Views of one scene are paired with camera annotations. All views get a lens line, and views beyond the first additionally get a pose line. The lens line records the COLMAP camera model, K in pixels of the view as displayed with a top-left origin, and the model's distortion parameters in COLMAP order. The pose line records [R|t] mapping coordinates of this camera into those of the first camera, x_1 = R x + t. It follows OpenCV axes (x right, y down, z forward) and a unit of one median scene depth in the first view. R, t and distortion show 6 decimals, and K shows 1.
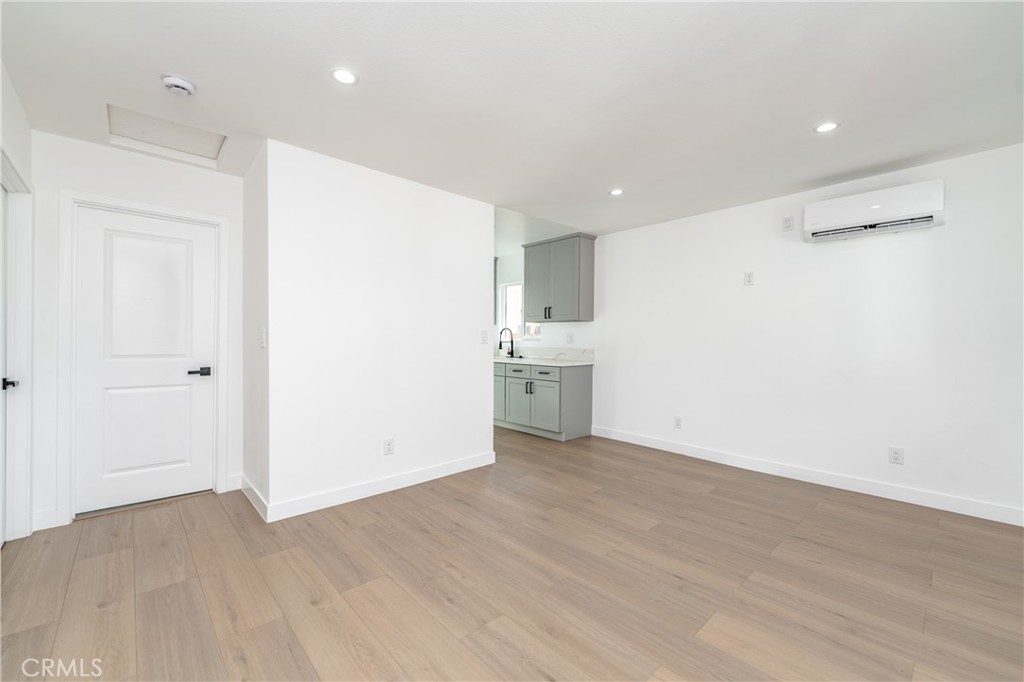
lens RADIAL K [[407.4, 0, 509.2], [0, 407.4, 341.6], [0, 0, 1]] dist [0.001194, -0.000274]
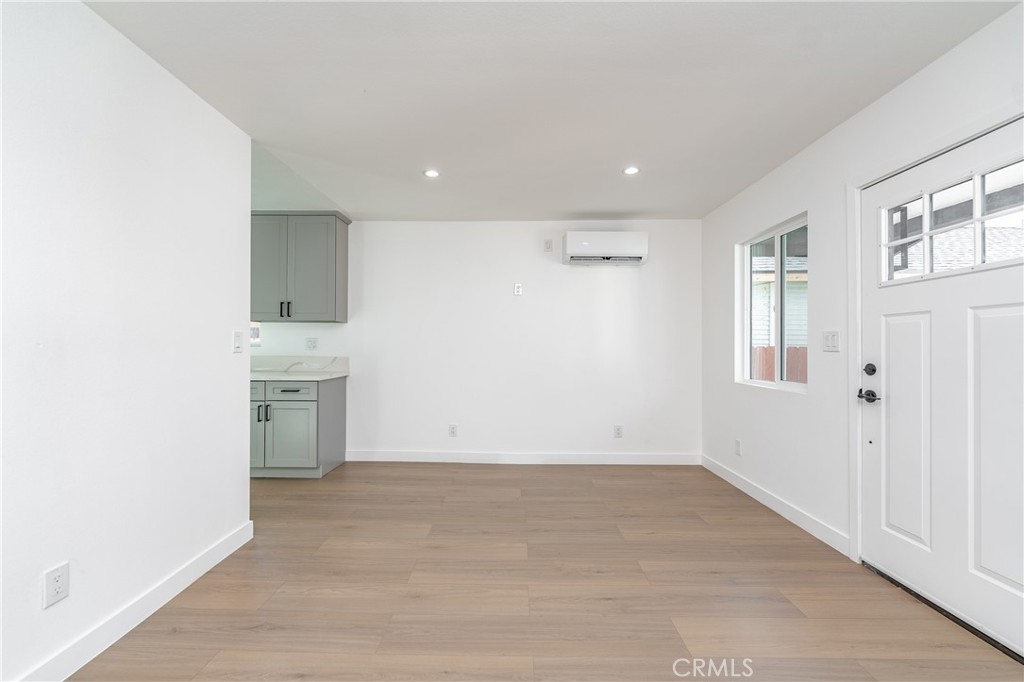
lens RADIAL K [[407.4, 0, 509.2], [0, 407.4, 341.6], [0, 0, 1]] dist [0.001194, -0.000274]
pose [[0.696608, 0.004885, 0.717436, -0.212348], [0.004194, 0.999932, -0.010880, -0.002156], [-0.717440, 0.010588, 0.696540, 0.255915]]
